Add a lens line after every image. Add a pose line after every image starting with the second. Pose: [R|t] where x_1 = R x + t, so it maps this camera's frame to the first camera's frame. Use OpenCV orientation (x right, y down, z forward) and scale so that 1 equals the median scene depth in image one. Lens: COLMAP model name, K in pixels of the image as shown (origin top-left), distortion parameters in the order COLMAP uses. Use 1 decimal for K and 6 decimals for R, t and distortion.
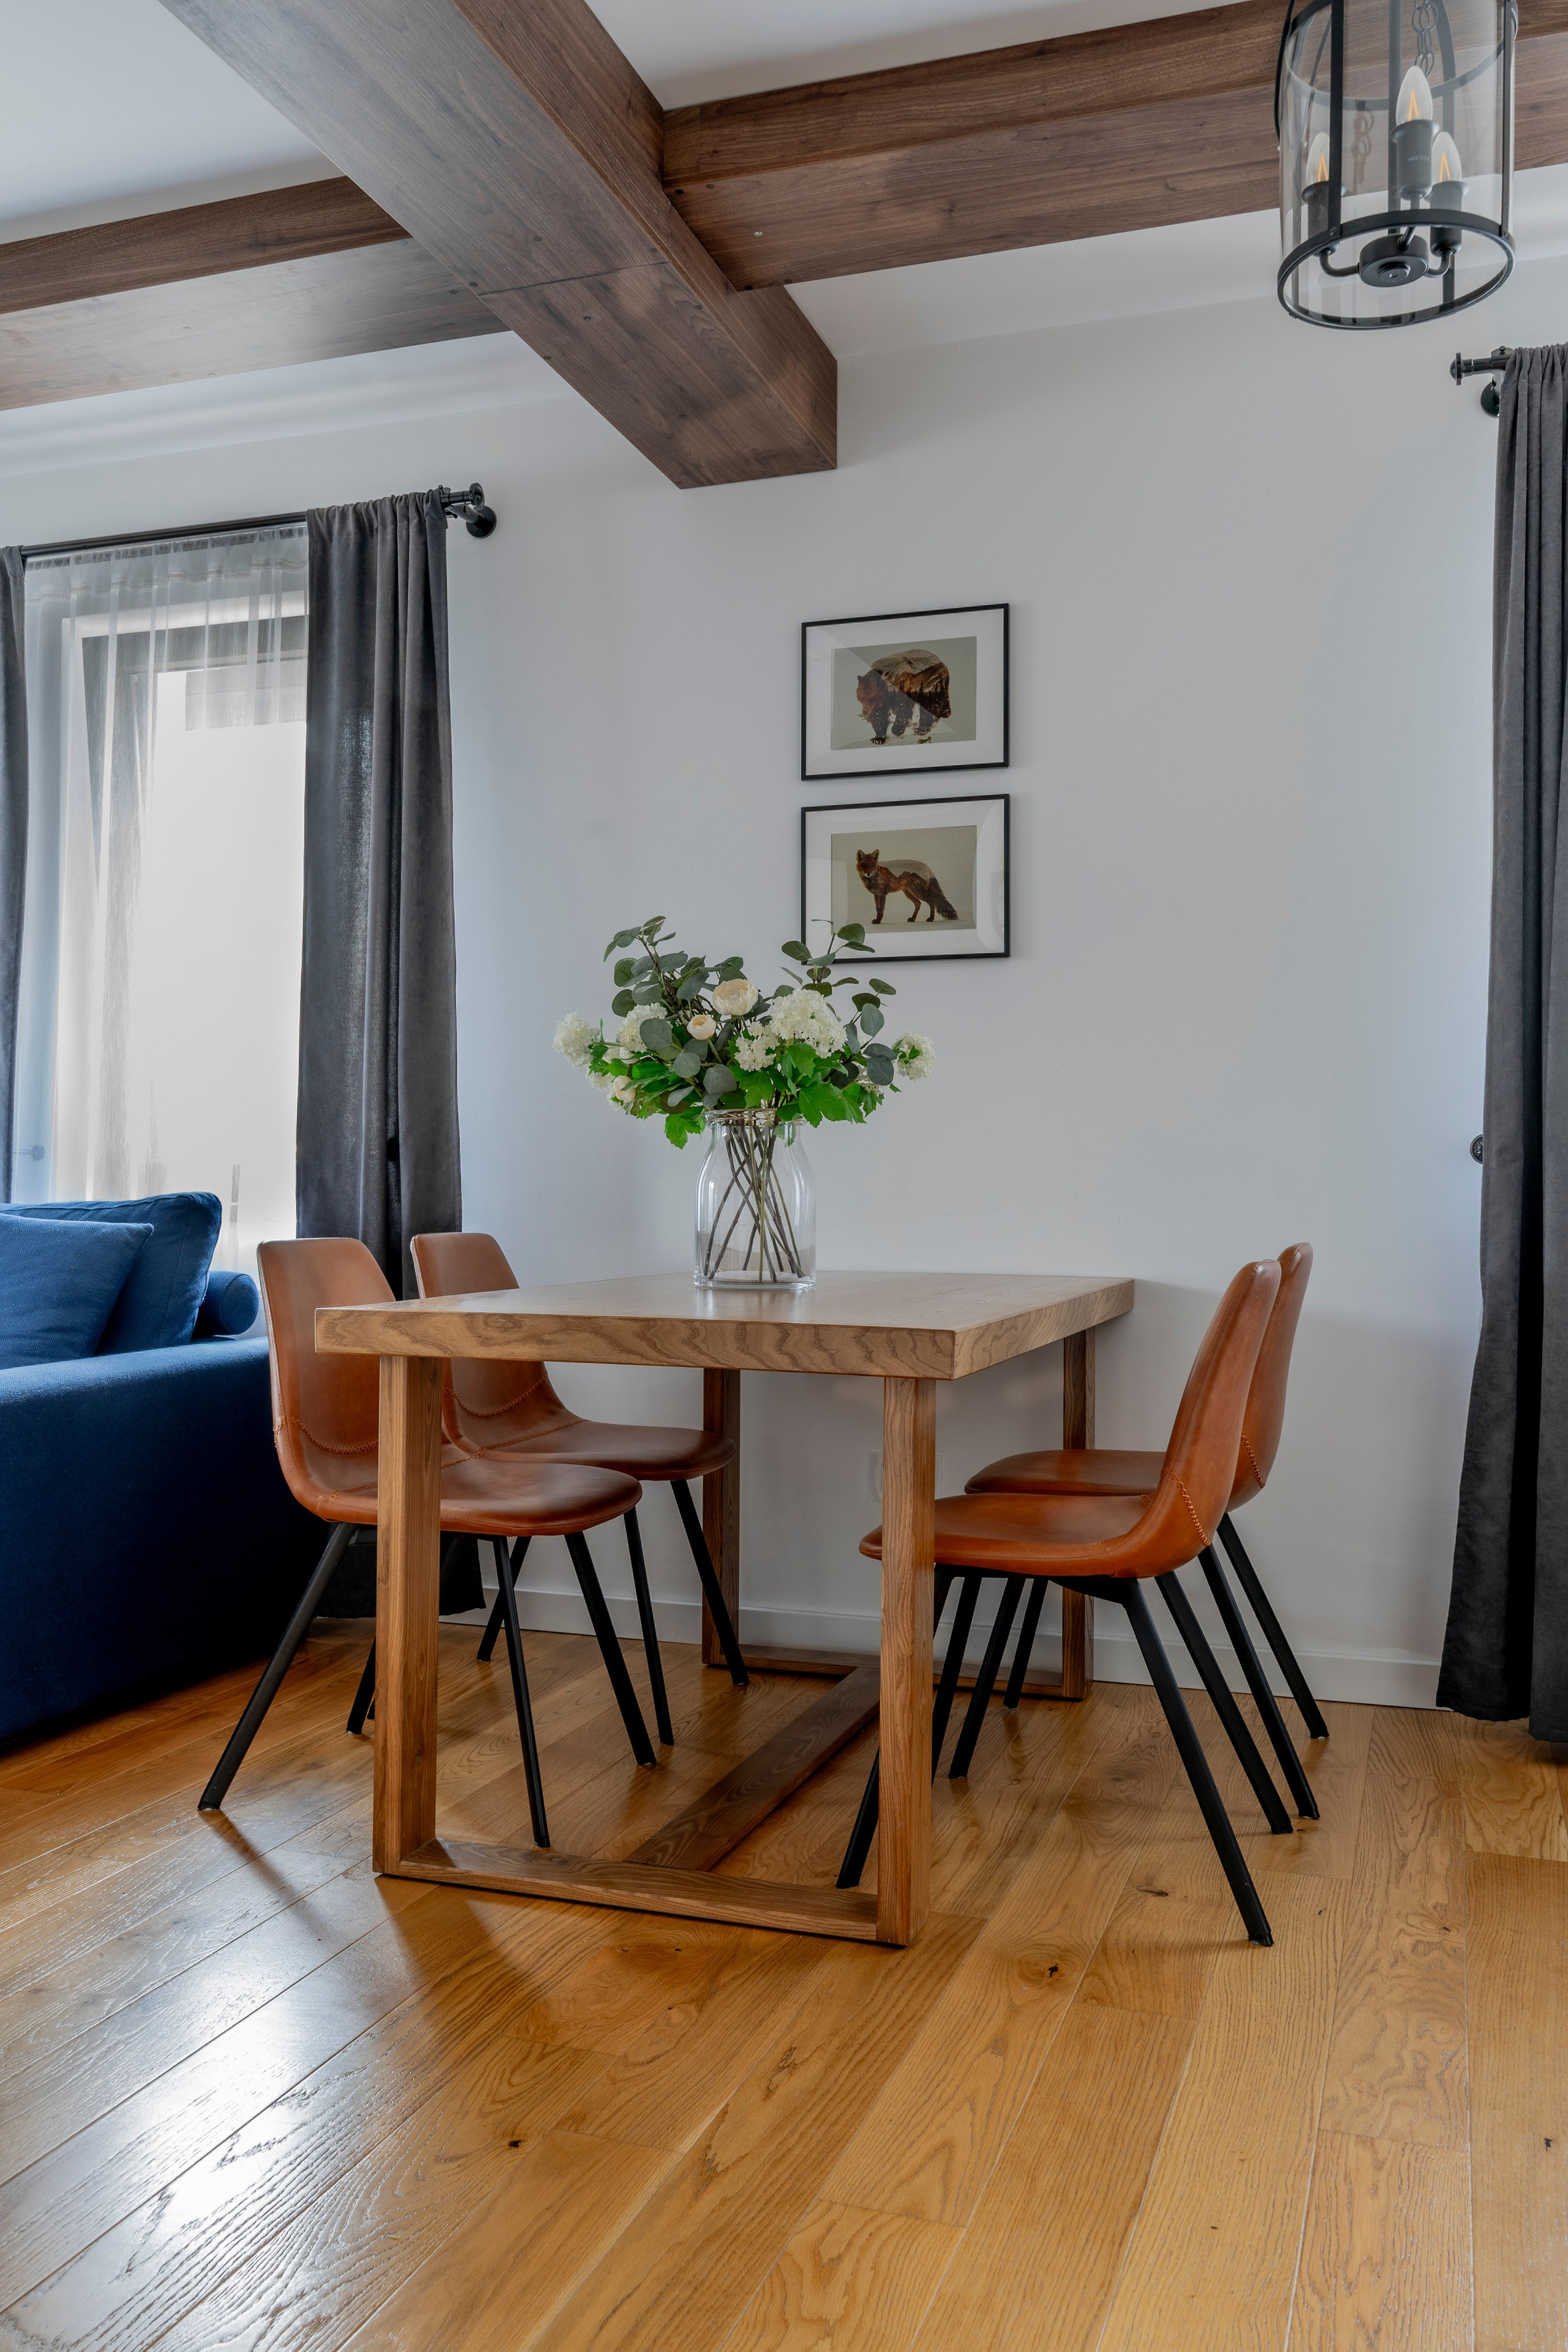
lens RADIAL K [[1842.7, 0, 872.6], [0, 1842.7, 1174.8], [0, 0, 1]] dist [-0.000564, -0.008857]
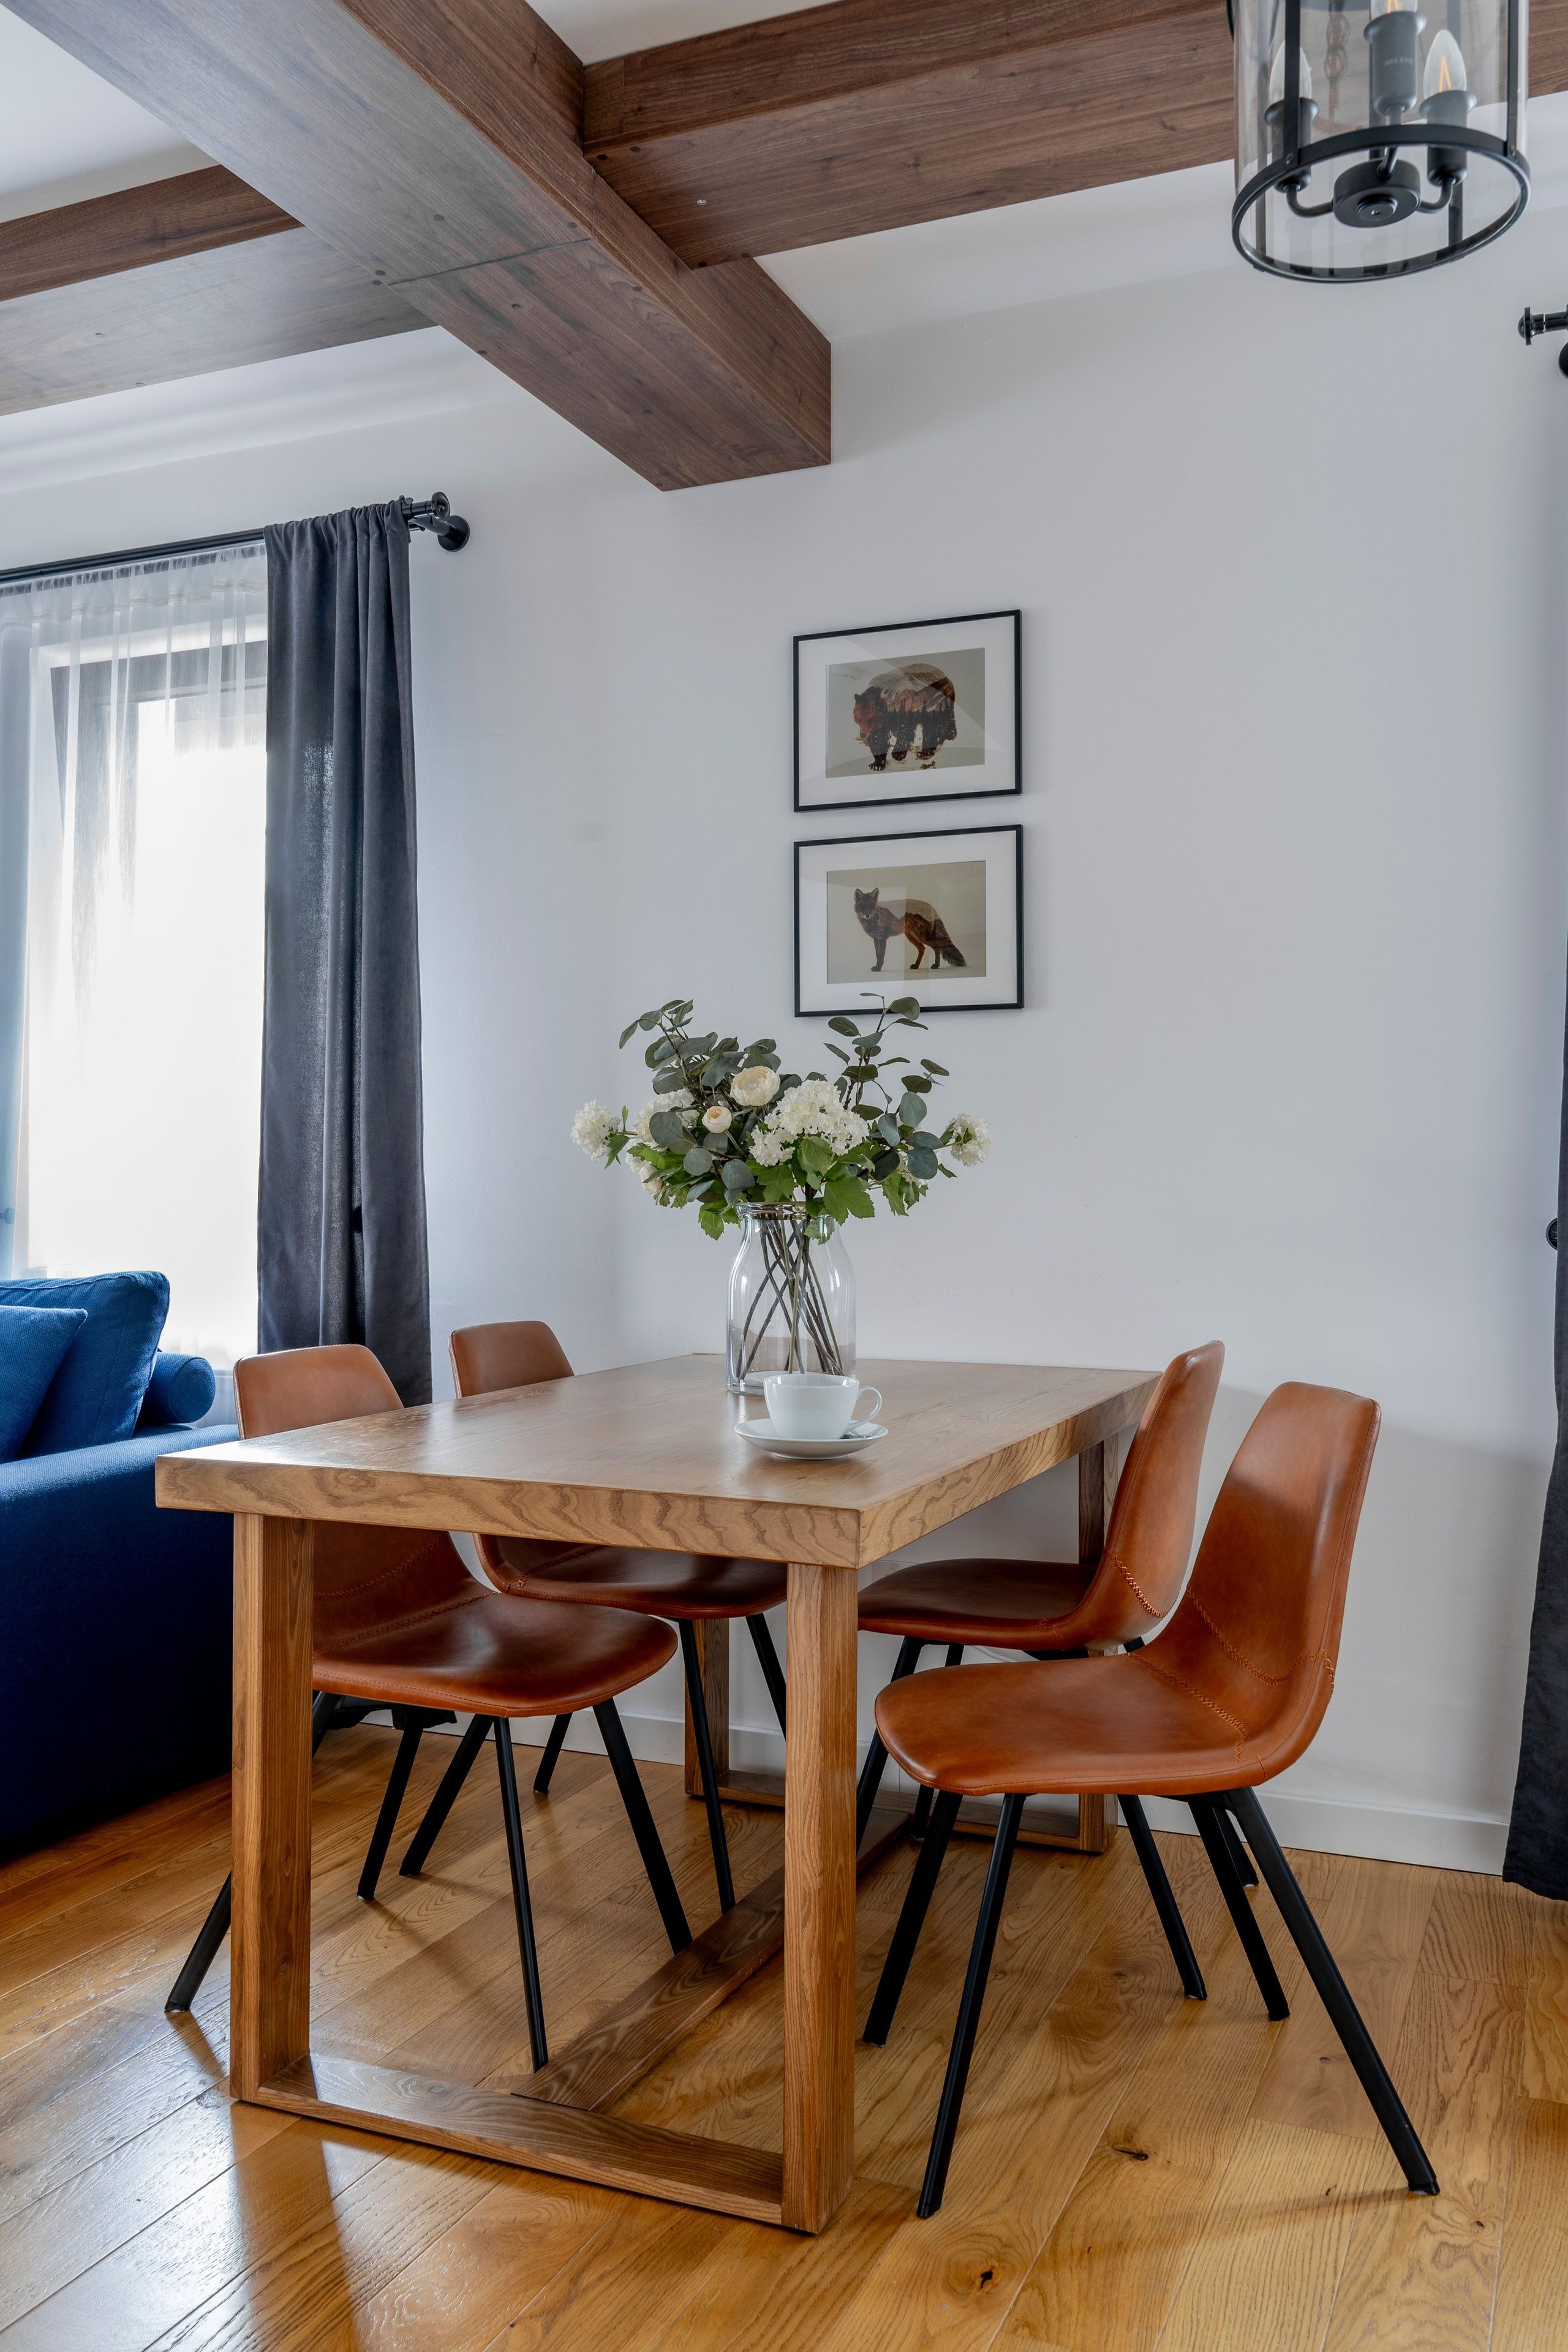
lens RADIAL K [[1856.5, 0, 877.4], [0, 1856.5, 1172.7], [0, 0, 1]] dist [-0.000416, -0.009016]
pose [[0.997336, -0.004729, -0.072787, 0.073843], [0.005099, 0.999975, 0.004893, -0.046198], [0.072762, -0.005251, 0.997336, 0.107732]]
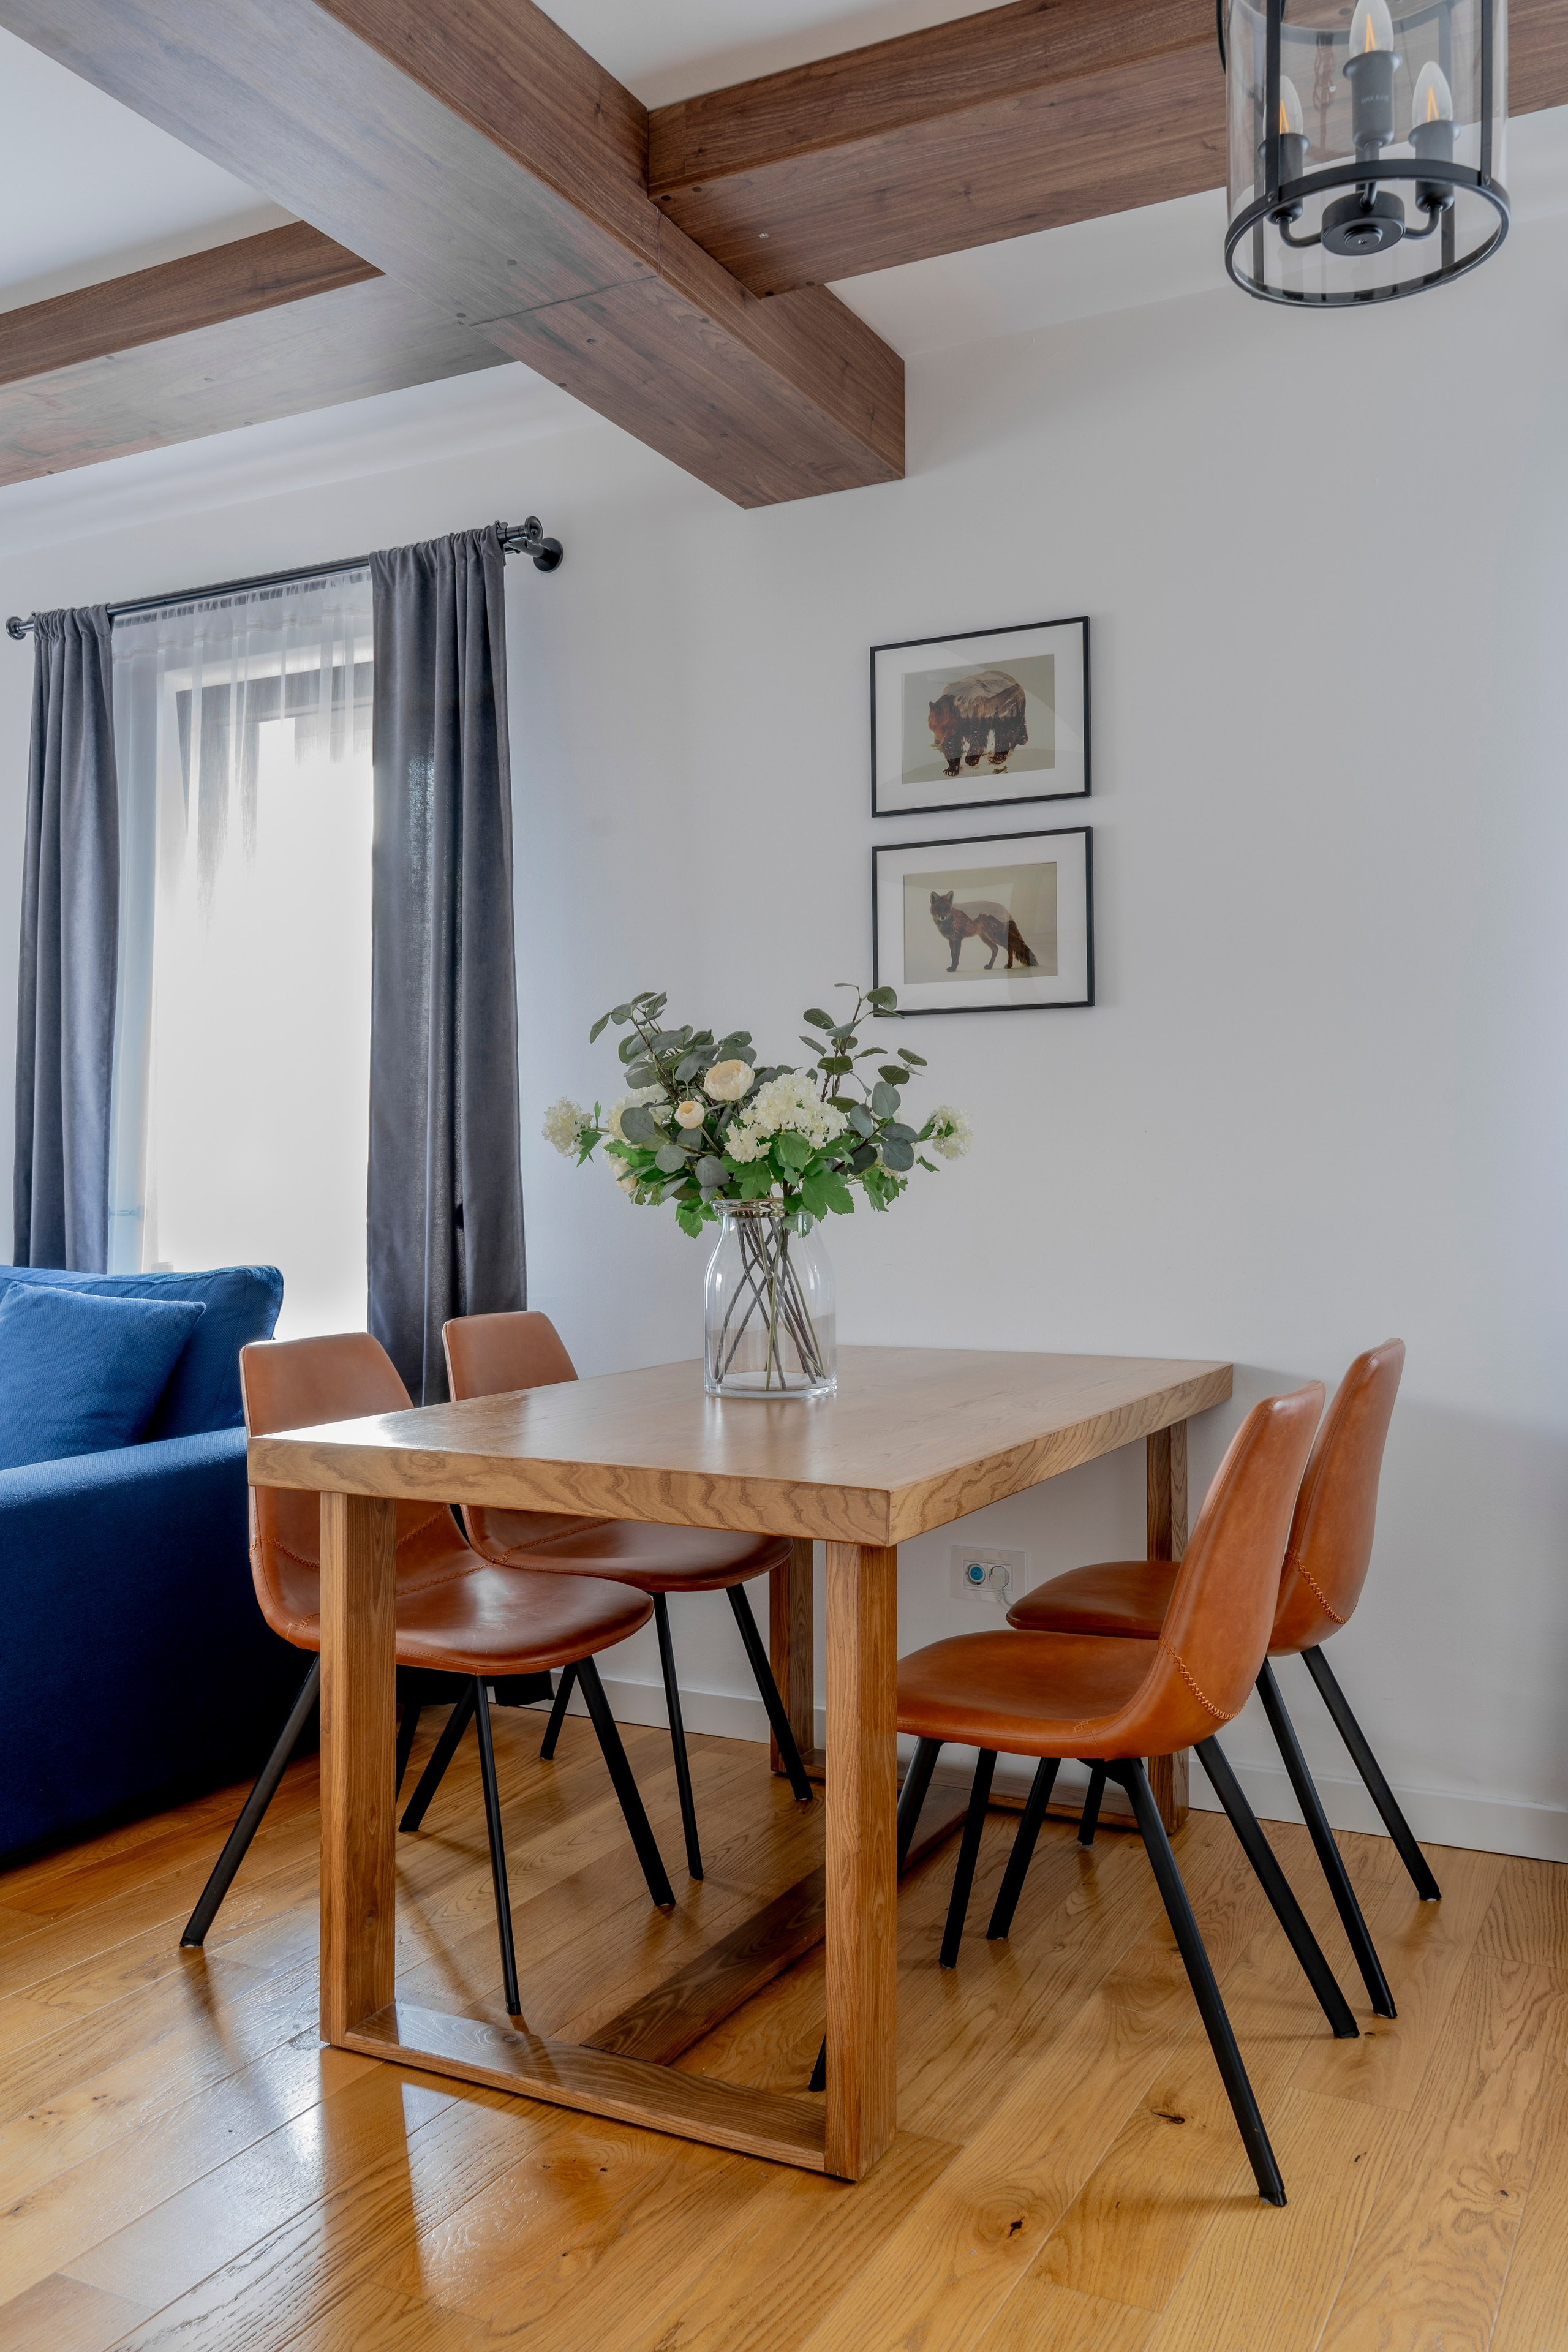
lens RADIAL K [[1857.0, 0, 889.6], [0, 1857.0, 1166.0], [0, 0, 1]] dist [-0.000337, -0.009517]
pose [[0.989856, -0.010578, -0.141678, 0.110288], [0.011265, 0.999928, 0.004047, -0.046863], [0.141625, -0.005602, 0.989905, 0.084837]]
